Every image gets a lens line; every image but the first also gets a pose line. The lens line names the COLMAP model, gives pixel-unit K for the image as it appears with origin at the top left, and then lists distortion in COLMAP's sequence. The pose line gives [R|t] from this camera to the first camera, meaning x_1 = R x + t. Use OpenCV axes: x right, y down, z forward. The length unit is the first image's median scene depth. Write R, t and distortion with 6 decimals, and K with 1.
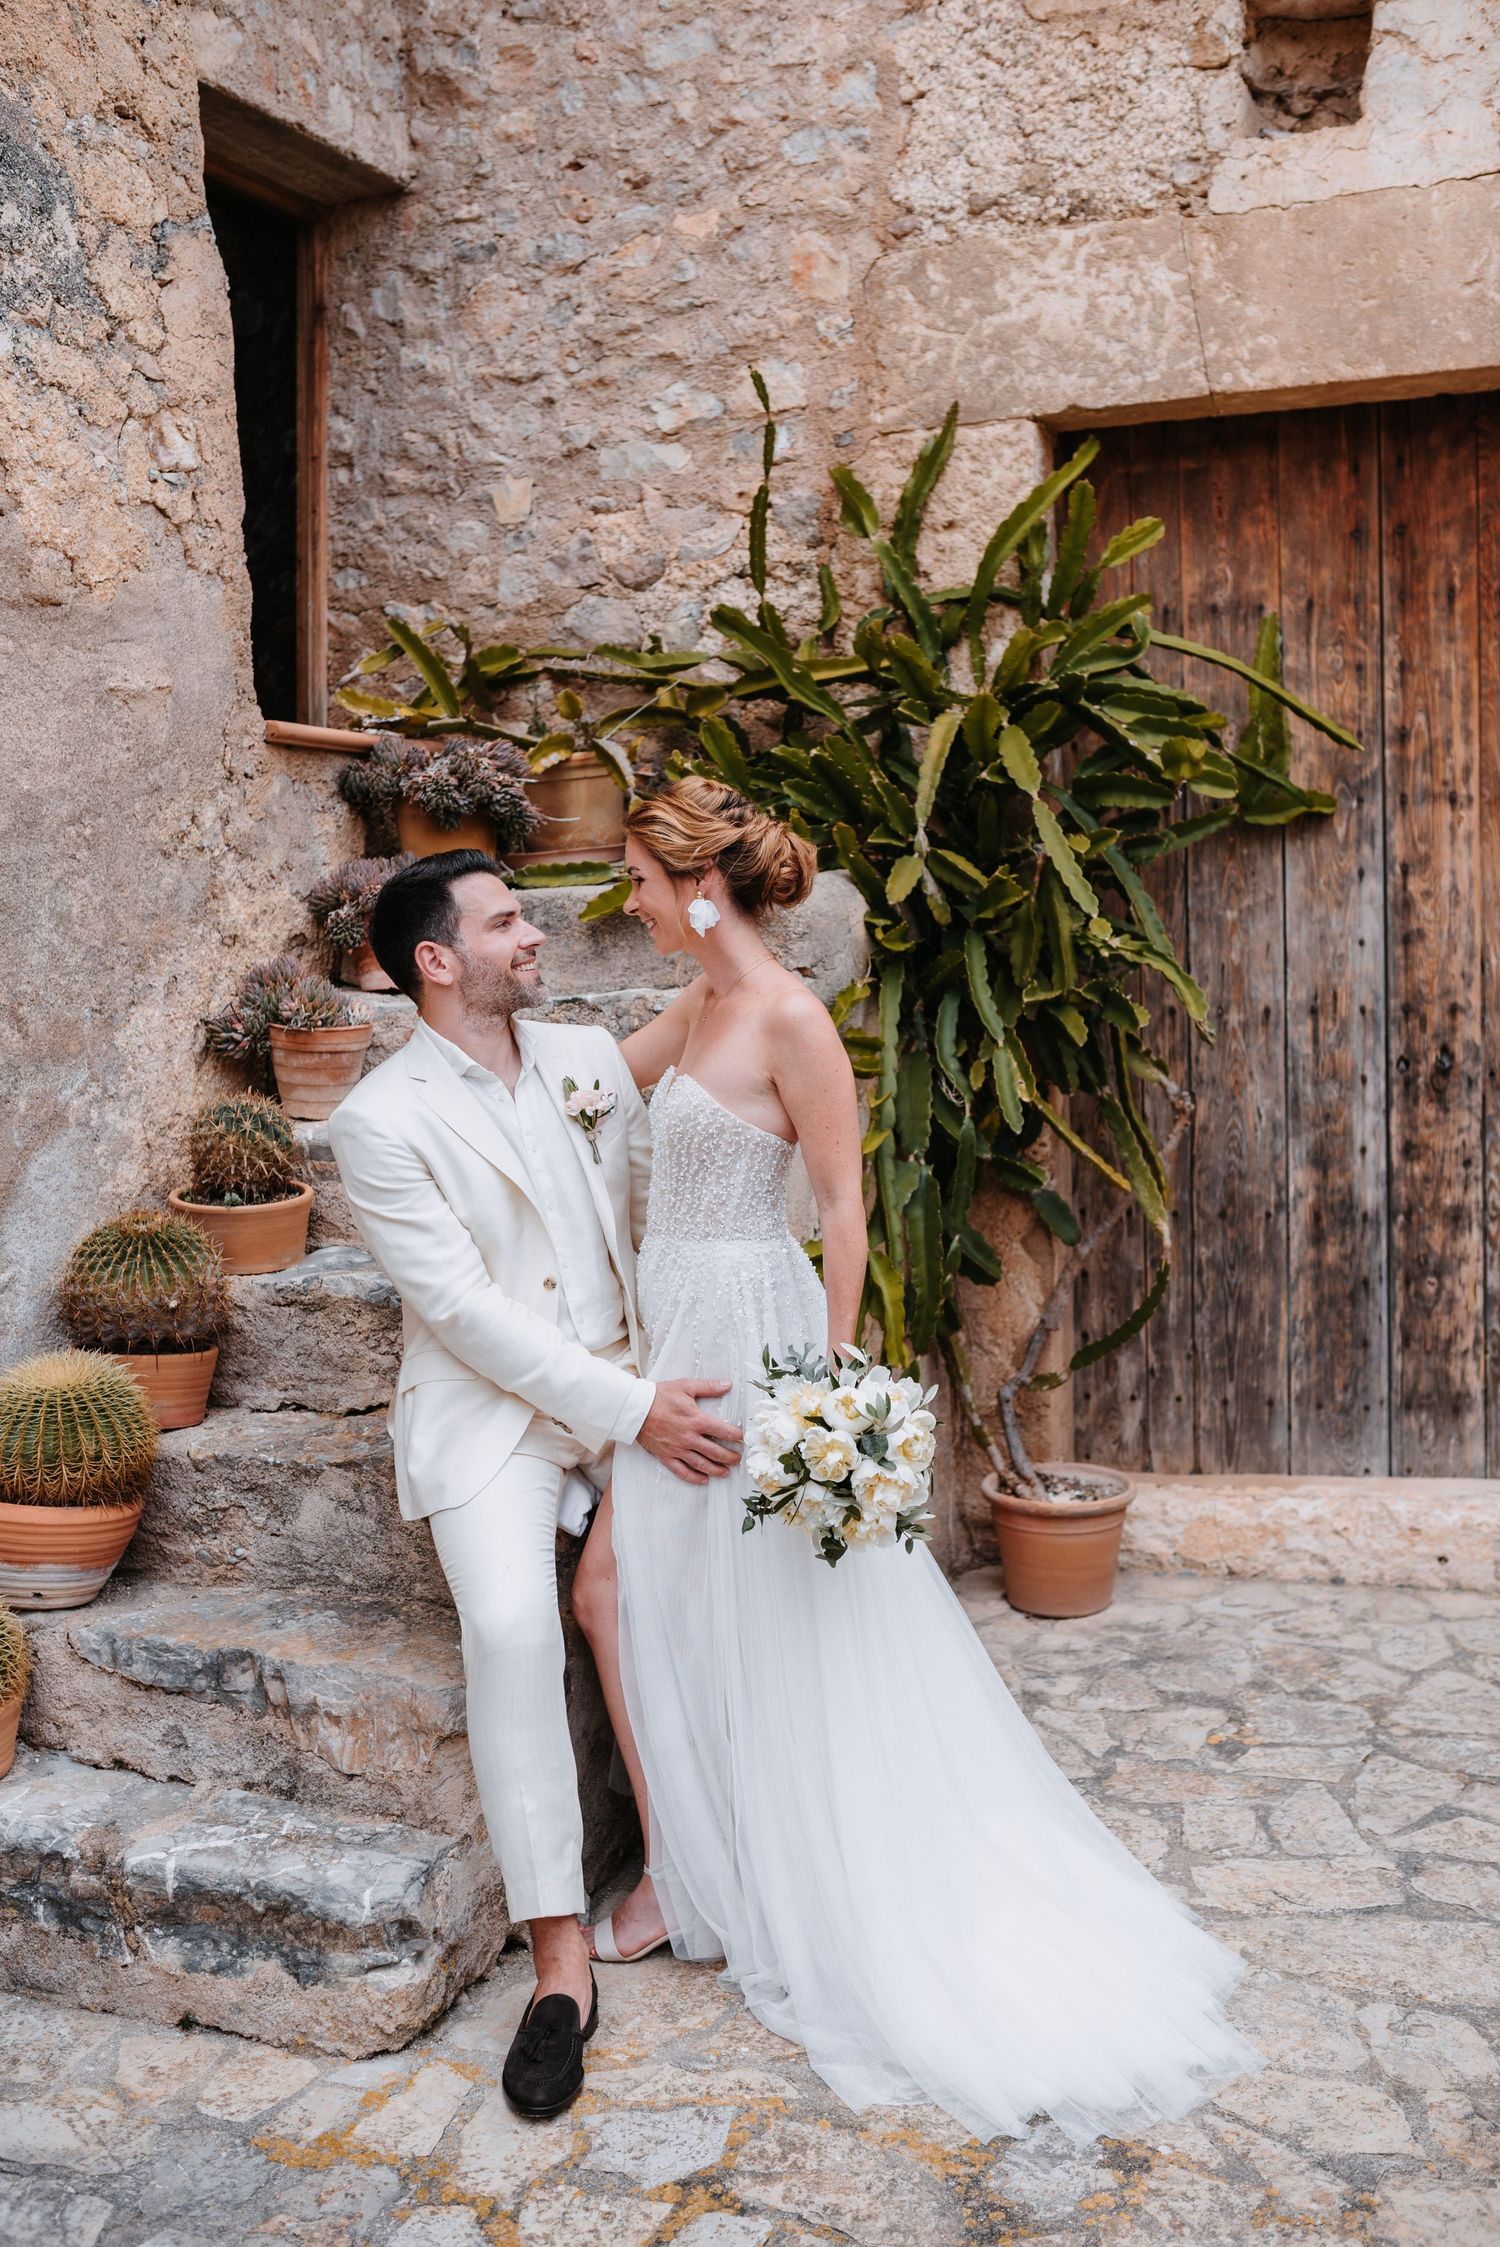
lens RADIAL K [[2226.4, 0, 738.7], [0, 2226.4, 1099.6], [0, 0, 1]] dist [-0.064894, 0.092692]
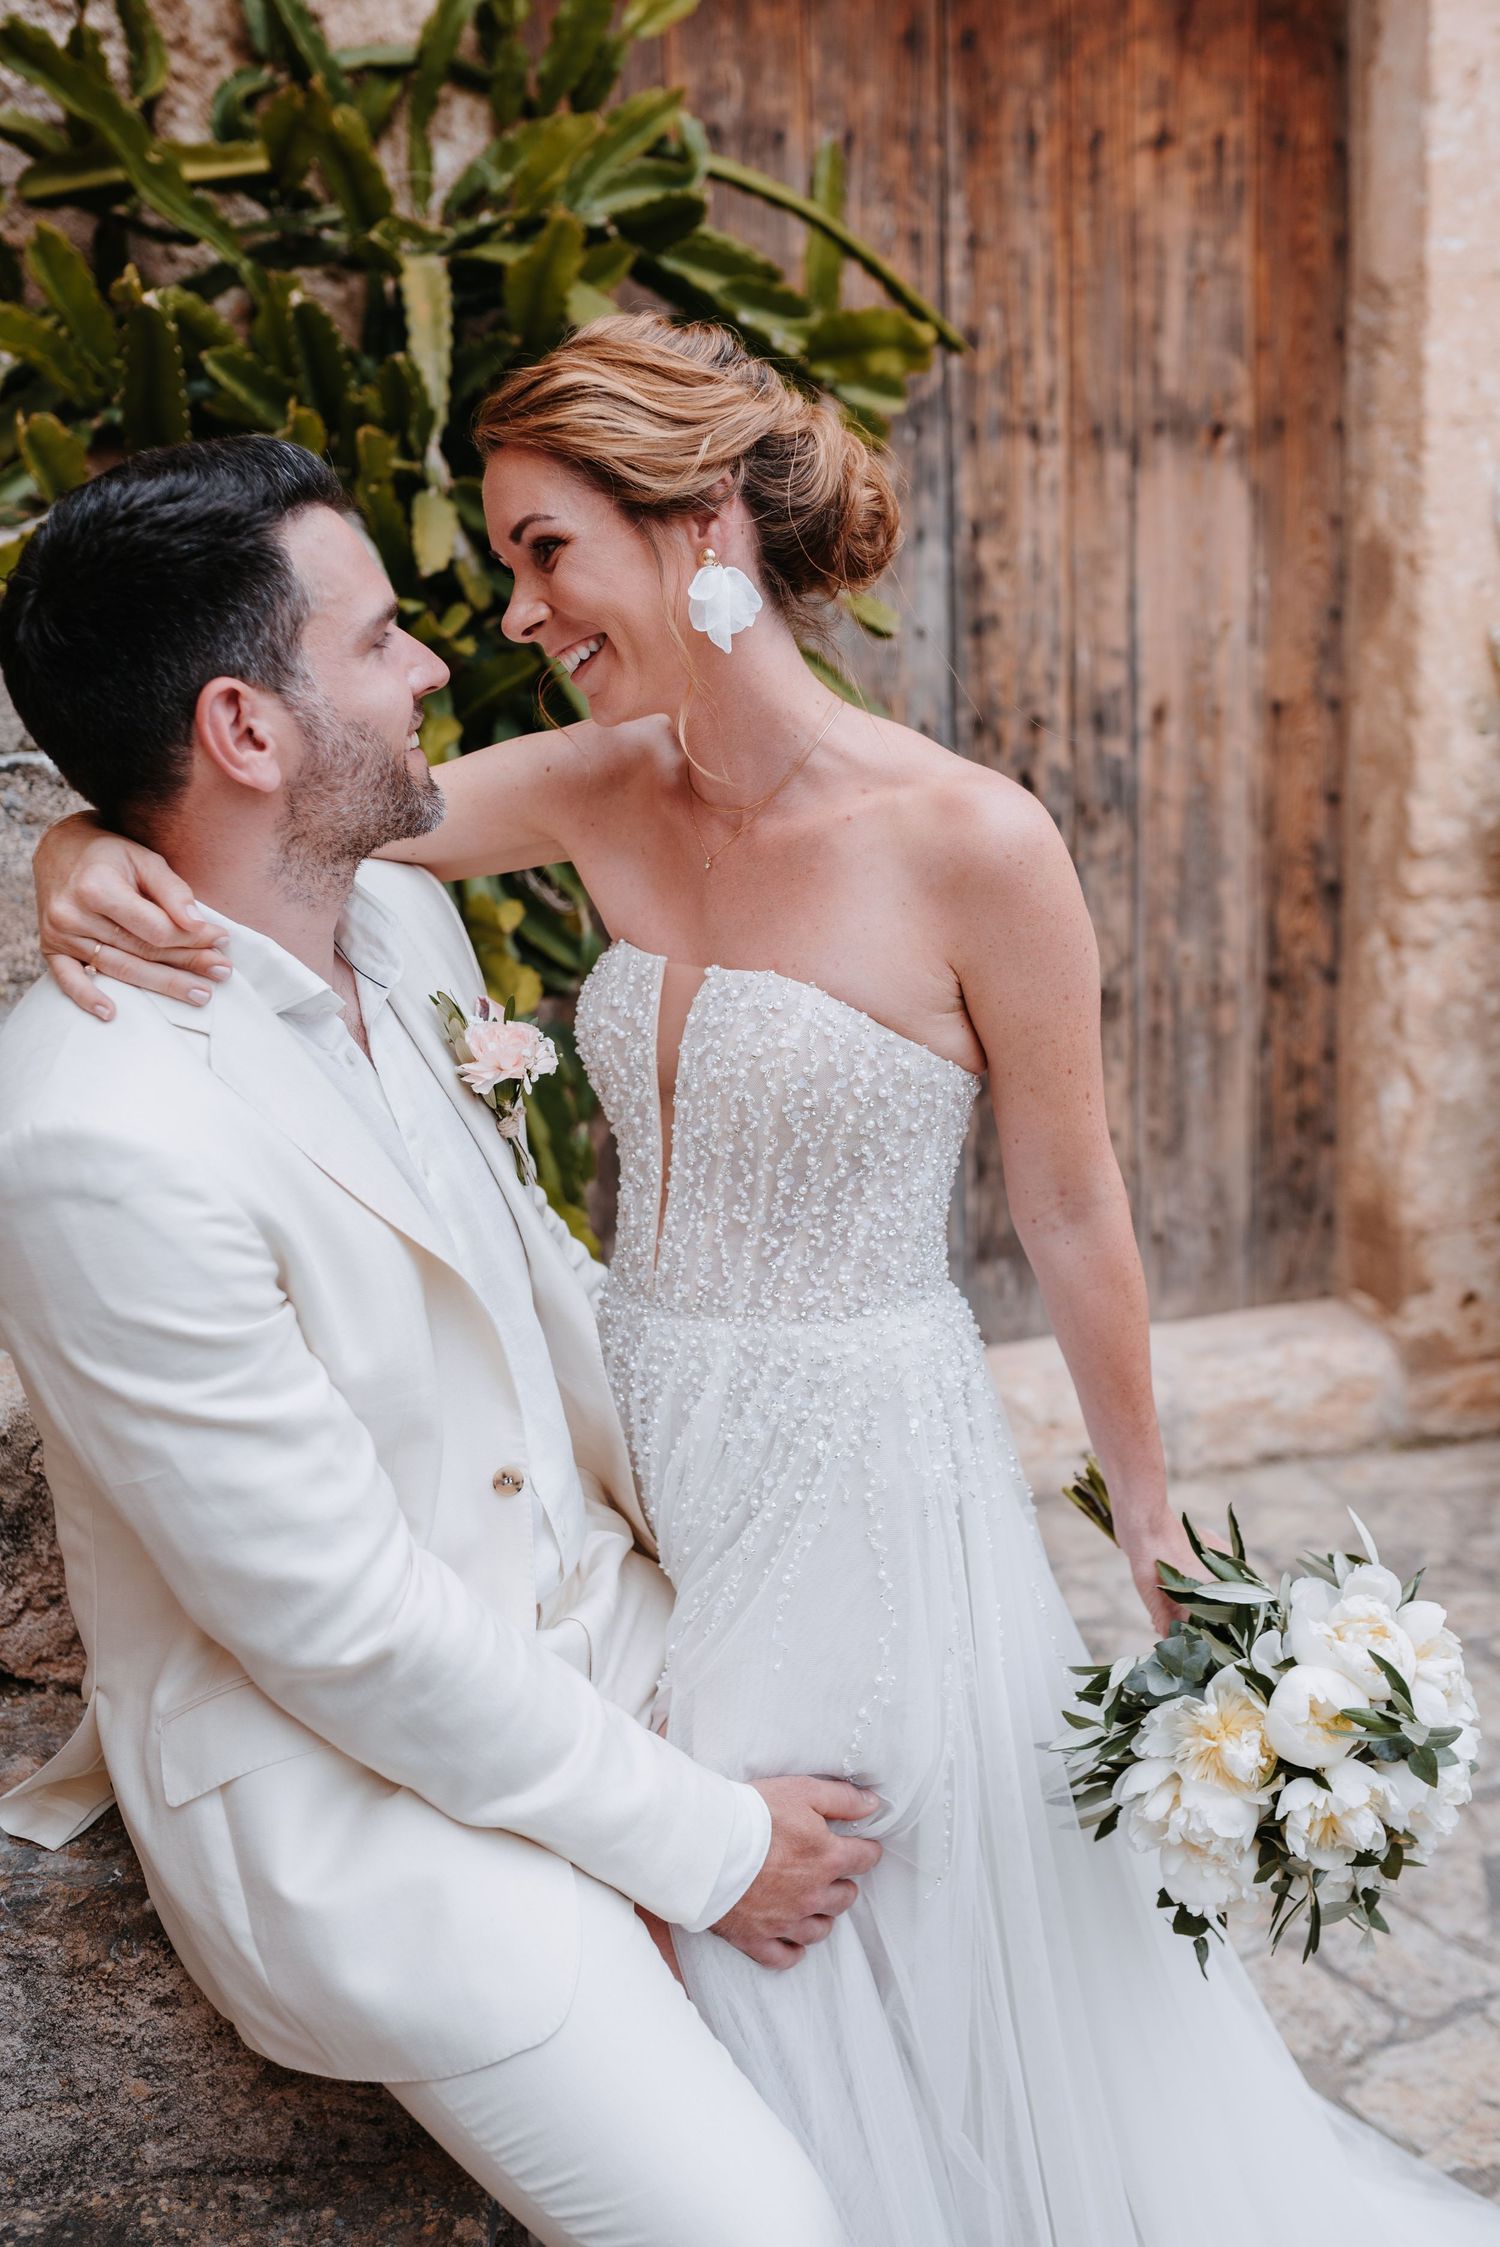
lens RADIAL K [[2386.4, 0, 829.8], [0, 2386.4, 1063.3], [0, 0, 1]] dist [-0.038168, 0.026692]
pose [[0.814406, -0.109268, 0.569915, -0.201312], [0.050721, 0.991757, 0.117666, -0.025490], [-0.578074, -0.066921, 0.813235, 0.386380]]
